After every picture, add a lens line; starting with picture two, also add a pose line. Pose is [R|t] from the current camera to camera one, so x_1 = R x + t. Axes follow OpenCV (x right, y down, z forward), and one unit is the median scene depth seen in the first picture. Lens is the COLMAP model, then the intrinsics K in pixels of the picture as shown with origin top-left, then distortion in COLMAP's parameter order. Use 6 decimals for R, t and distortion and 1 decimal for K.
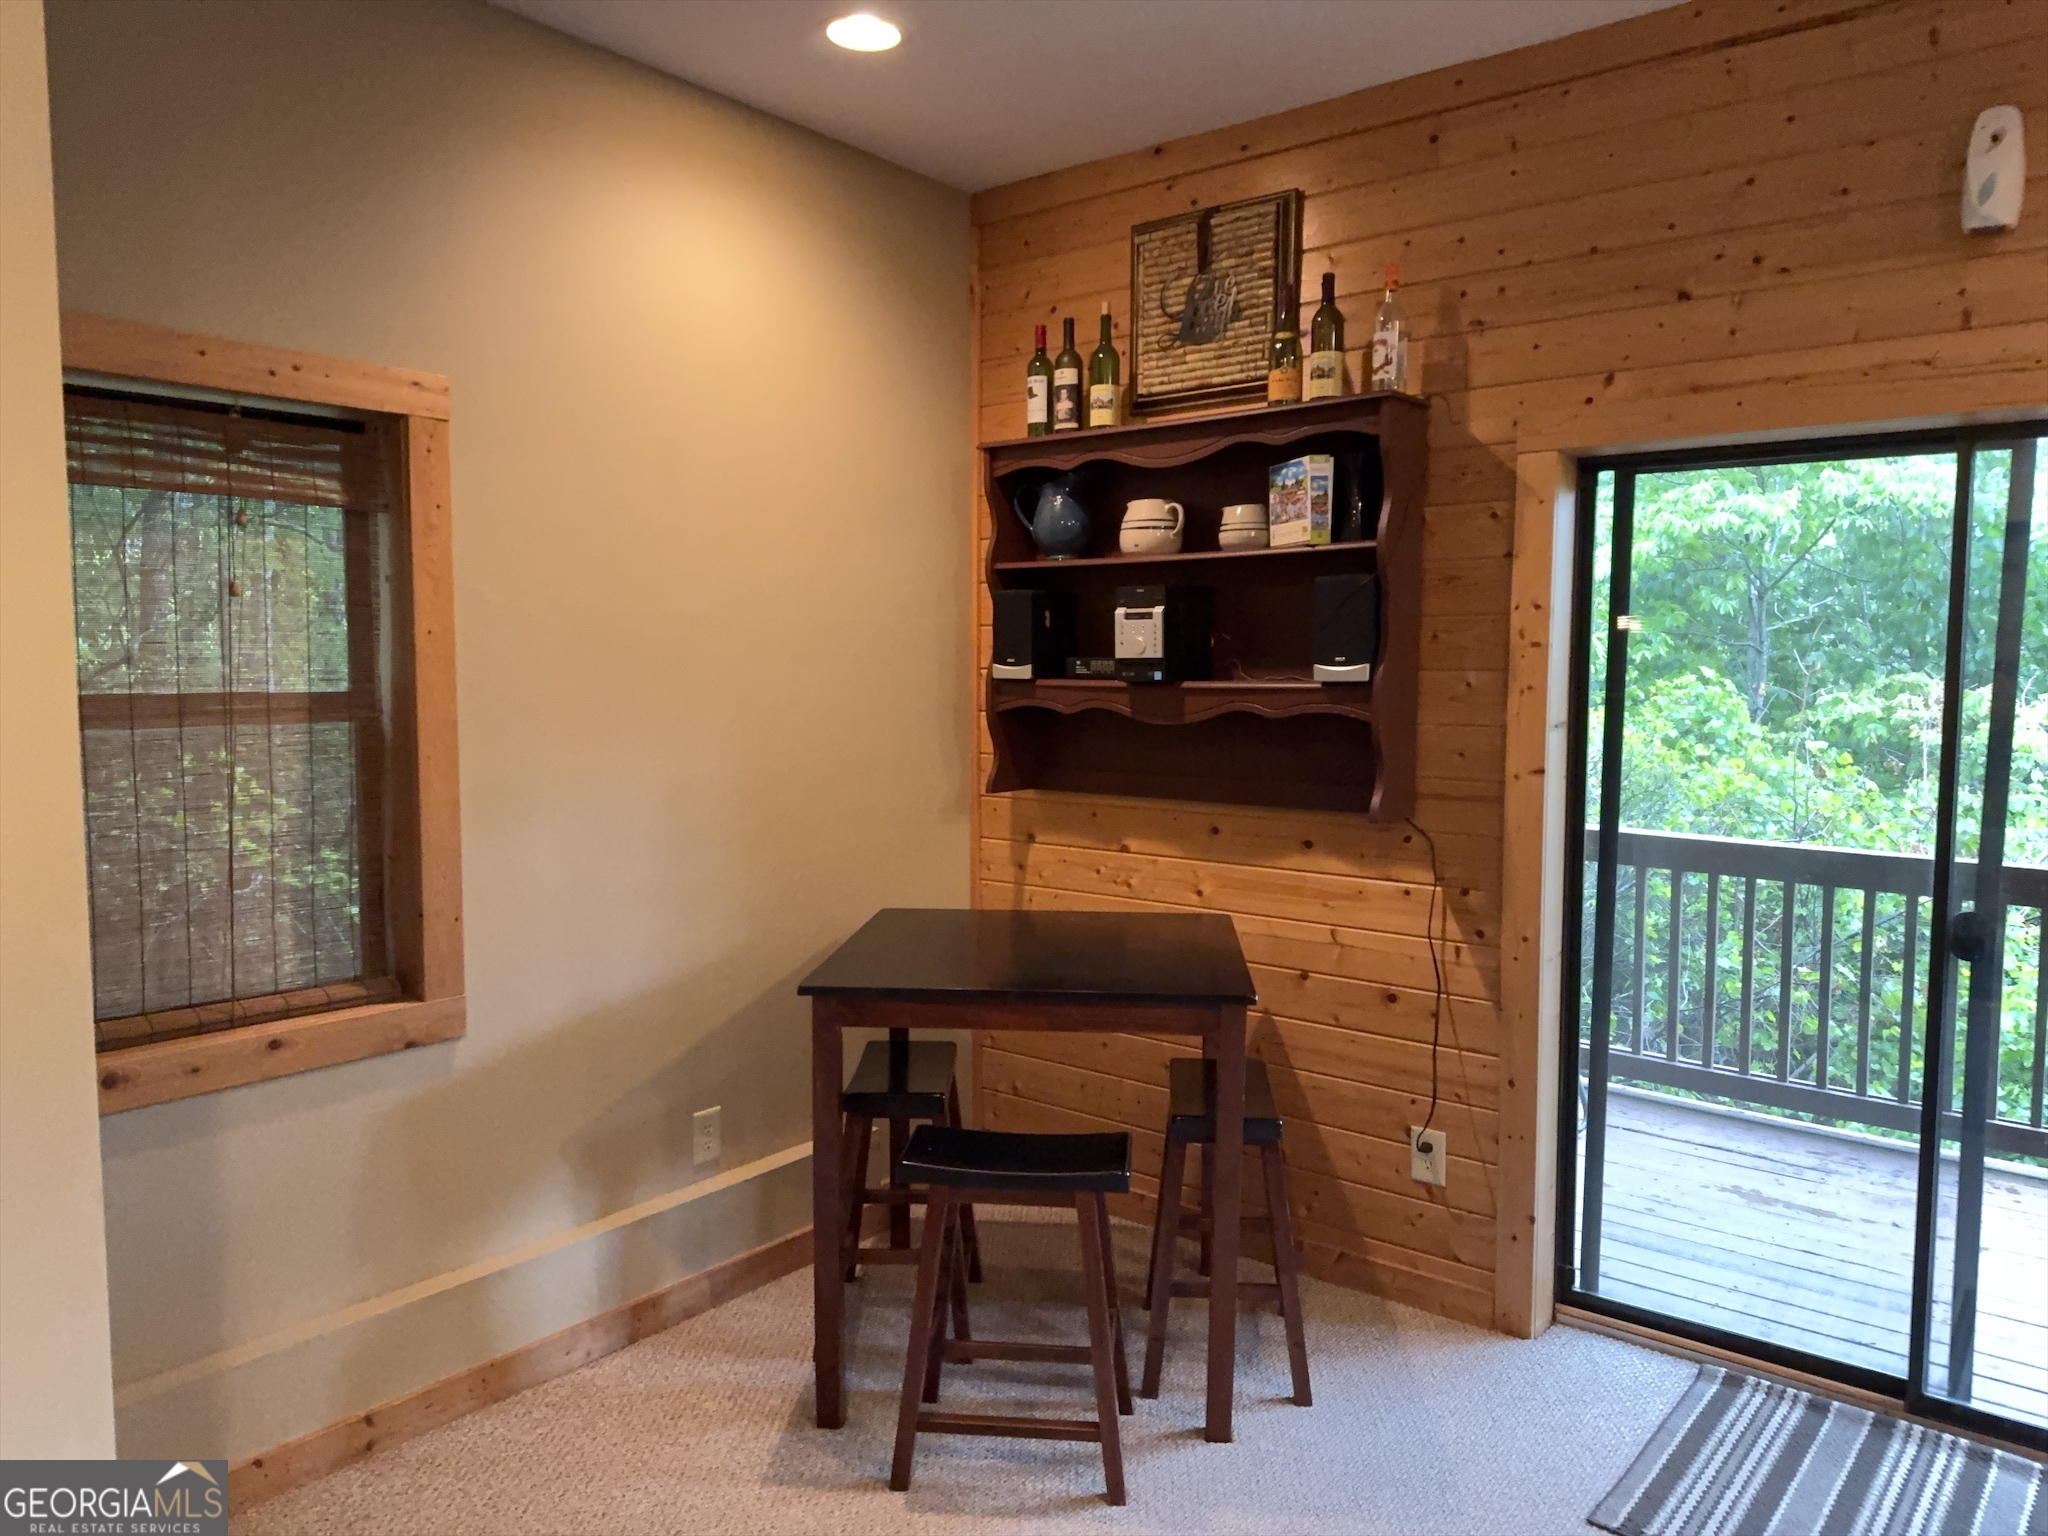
lens RADIAL K [[1432.6, 0, 1059.0], [0, 1432.6, 783.6], [0, 0, 1]] dist [0.061462, -0.074772]
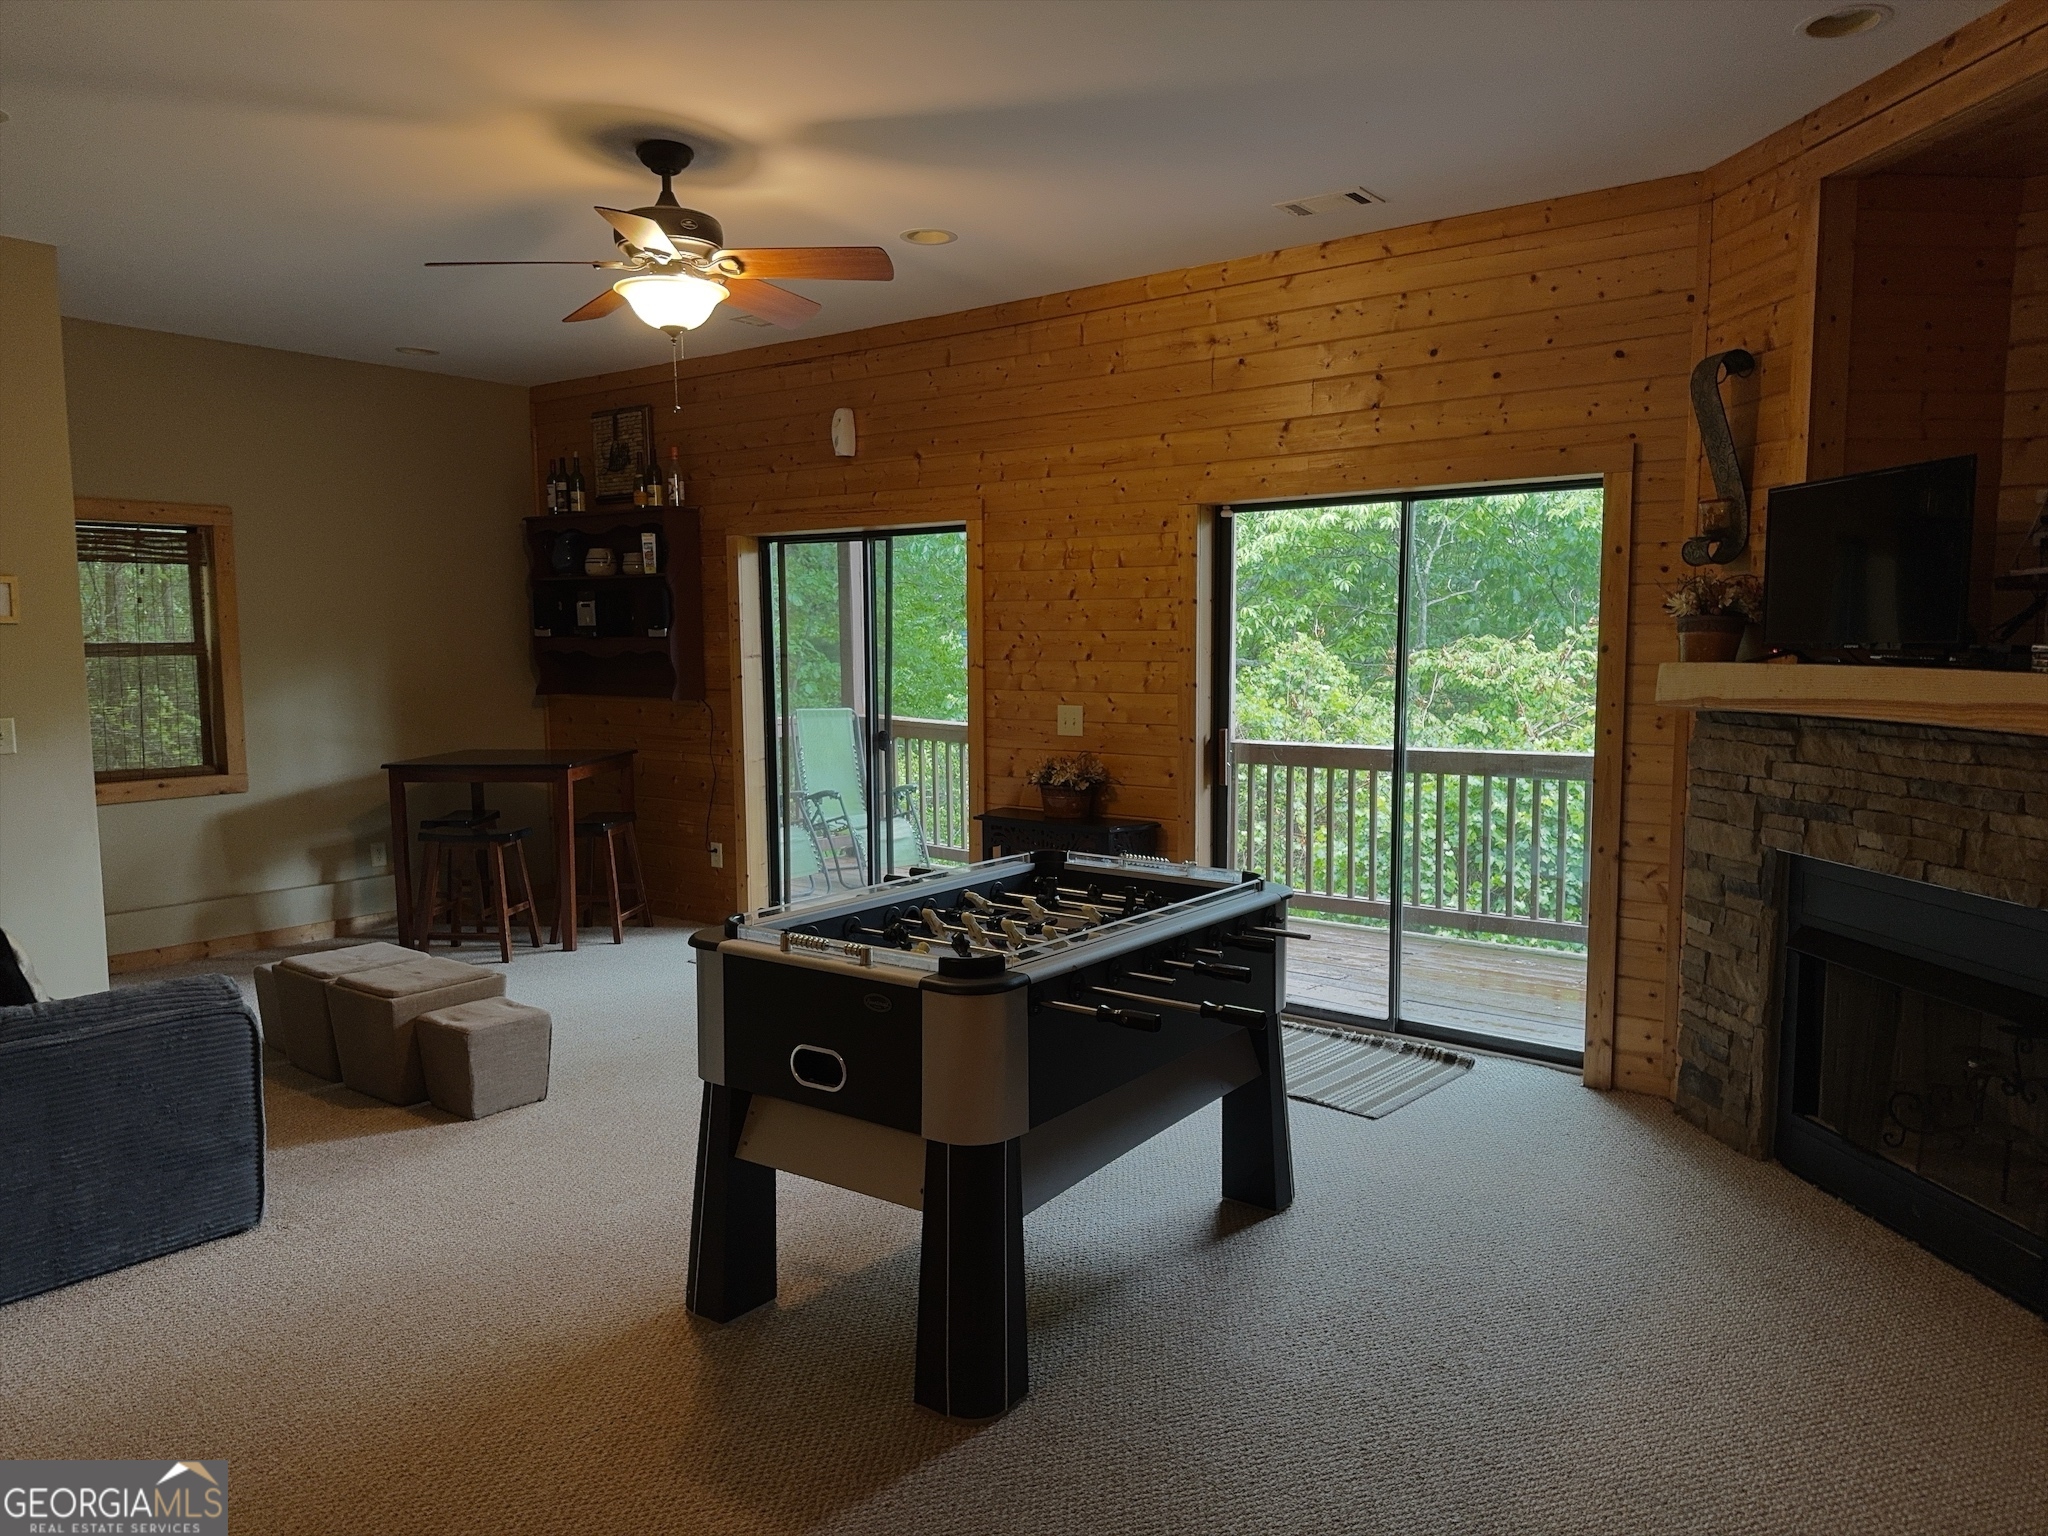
lens RADIAL K [[1406.1, 0, 1031.5], [0, 1406.1, 785.6], [0, 0, 1]] dist [0.120582, -0.182022]
pose [[0.999804, -0.009254, 0.017479, 0.705706], [0.008816, 0.999649, 0.024991, 0.105098], [-0.017704, -0.024832, 0.999535, -1.154463]]
